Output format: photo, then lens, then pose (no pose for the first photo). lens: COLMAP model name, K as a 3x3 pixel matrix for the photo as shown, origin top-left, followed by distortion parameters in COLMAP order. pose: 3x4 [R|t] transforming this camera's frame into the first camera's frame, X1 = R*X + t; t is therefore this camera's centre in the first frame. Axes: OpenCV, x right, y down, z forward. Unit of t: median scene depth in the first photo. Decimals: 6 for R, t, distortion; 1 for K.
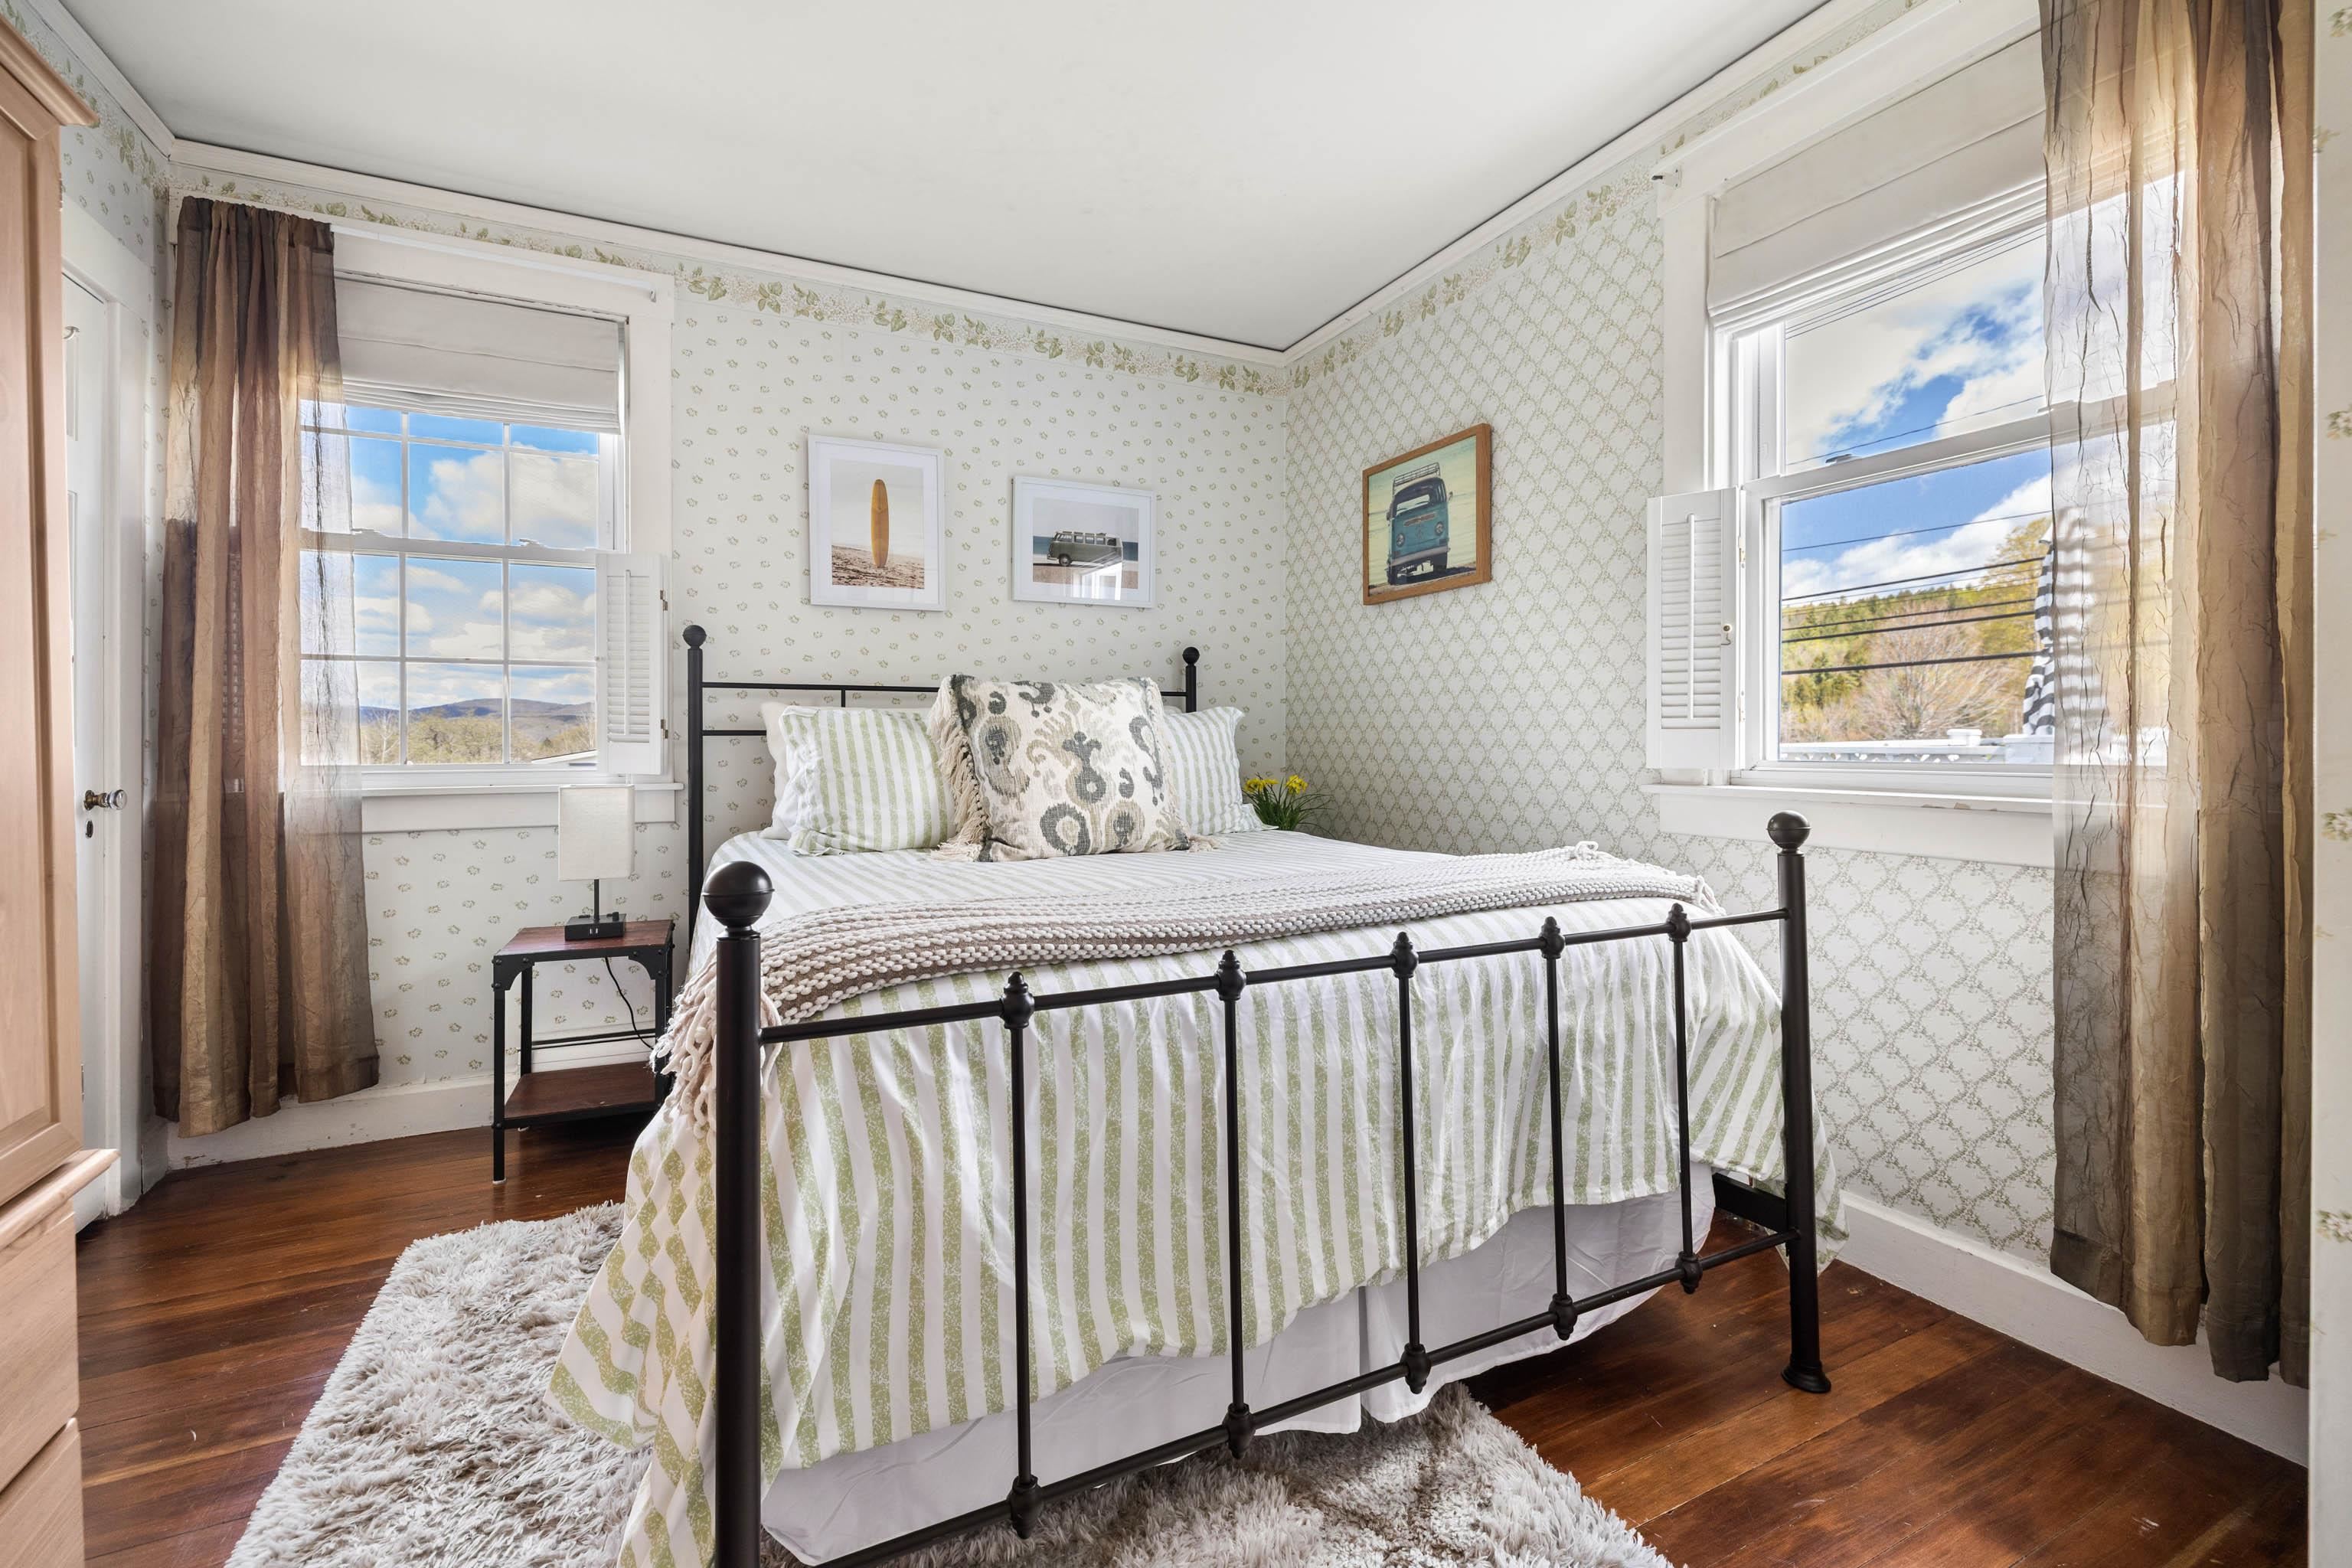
lens RADIAL K [[987.8, 0, 1157.5], [0, 987.8, 739.5], [0, 0, 1]] dist [-0.000562, 0.001212]
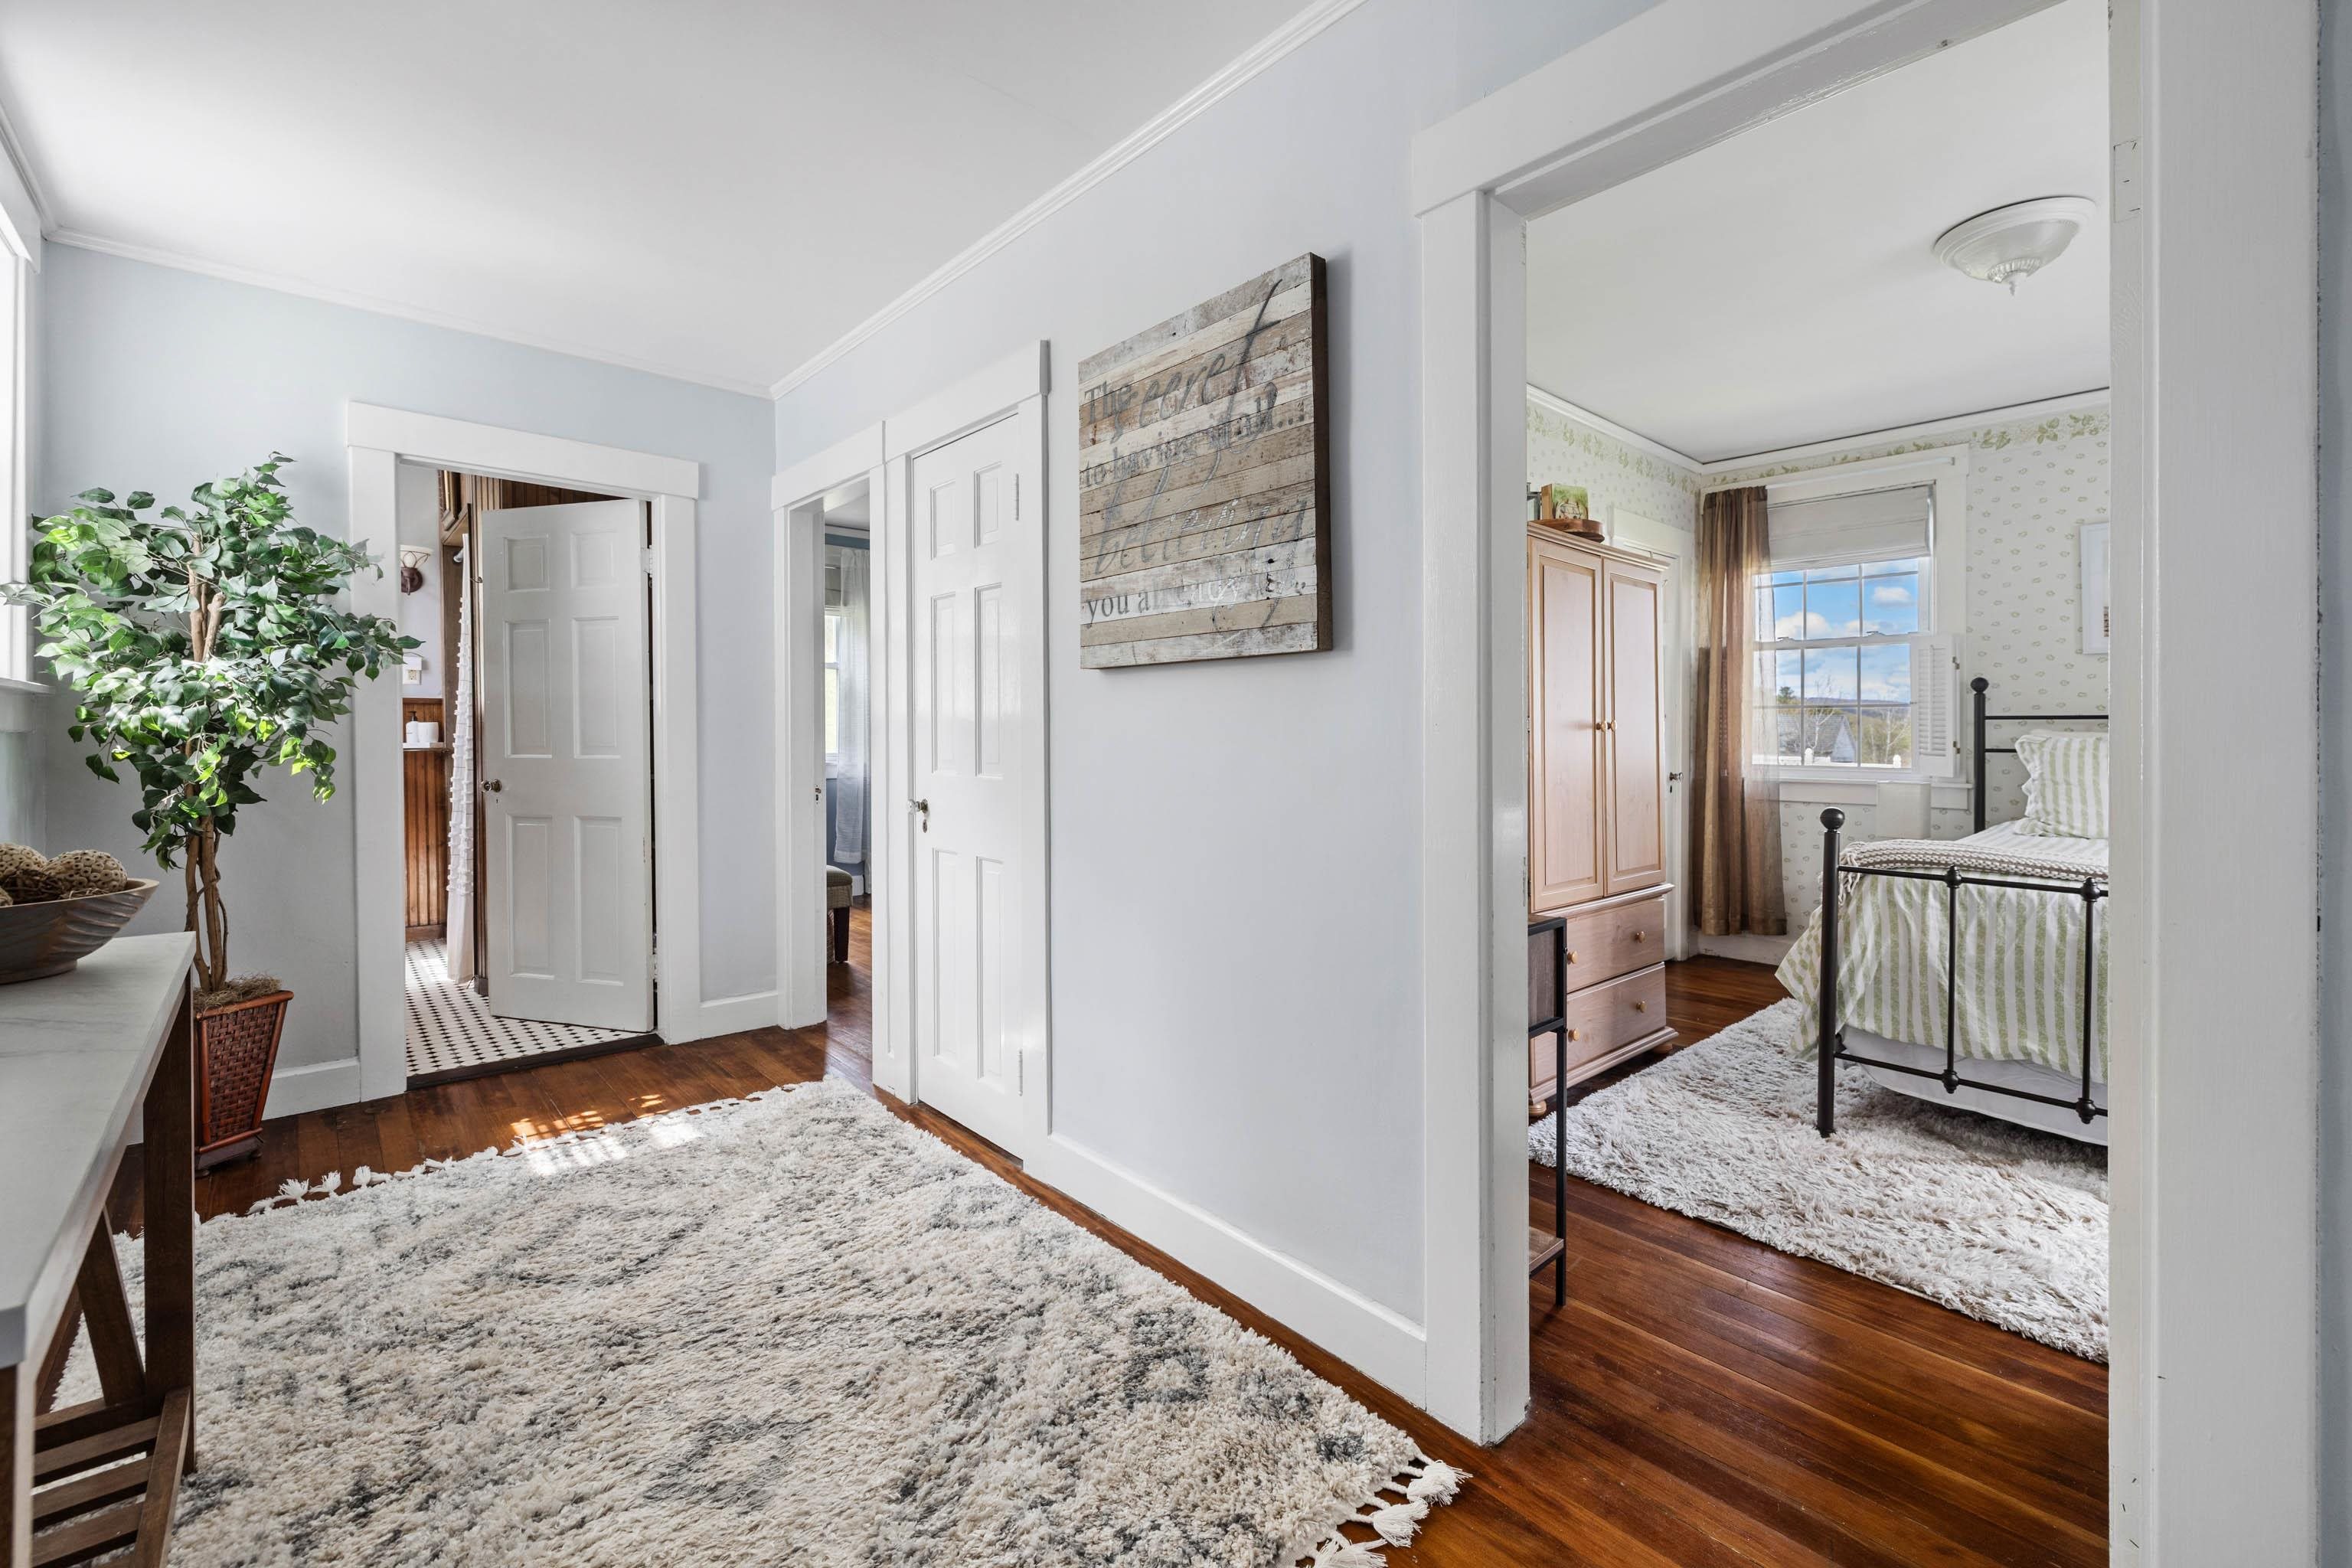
lens RADIAL K [[987.8, 0, 1193.2], [0, 987.8, 731.6], [0, 0, 1]] dist [-0.000562, 0.001212]
pose [[0.286370, 0.002943, -0.958115, 0.709042], [-0.003245, 0.999993, 0.002102, -0.039419], [0.958114, 0.002508, 0.286377, -0.638653]]
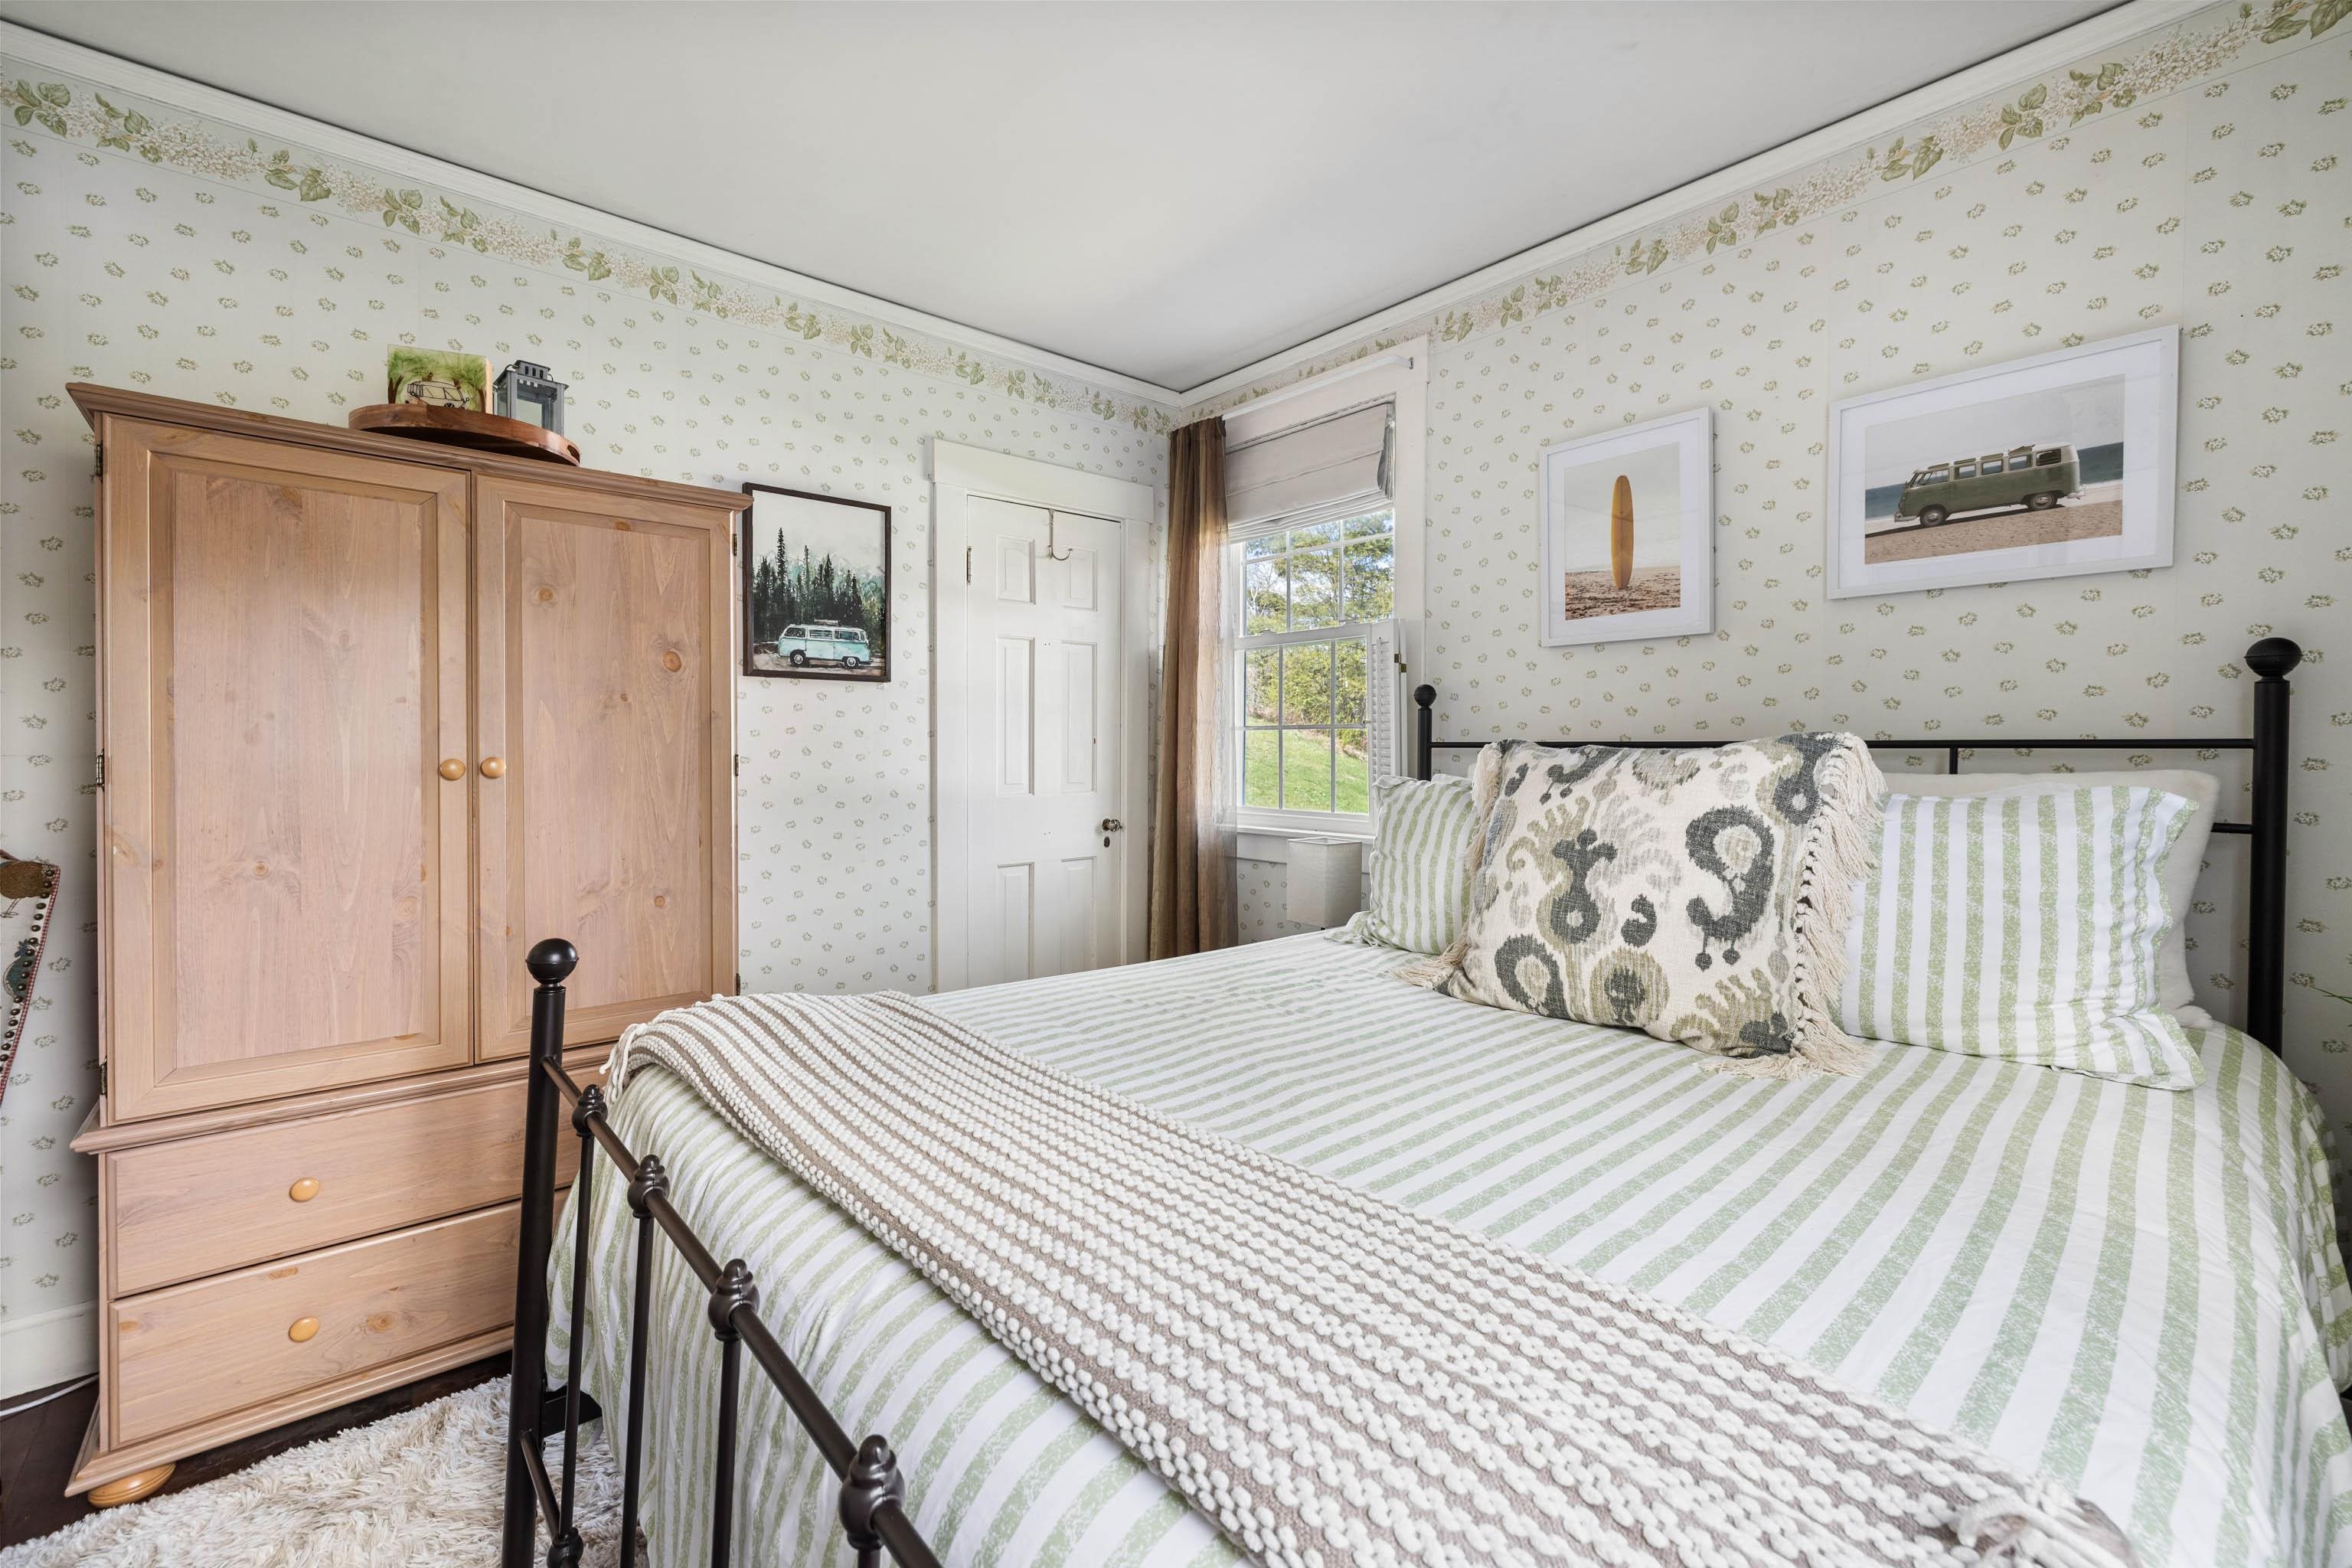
lens RADIAL K [[987.8, 0, 1168.9], [0, 987.8, 758.5], [0, 0, 1]] dist [-0.000562, 0.001212]
pose [[0.266280, 0.013841, -0.963796, 0.479399], [-0.002597, 0.999904, 0.013642, -0.063664], [0.963892, -0.001129, 0.266290, 0.570838]]
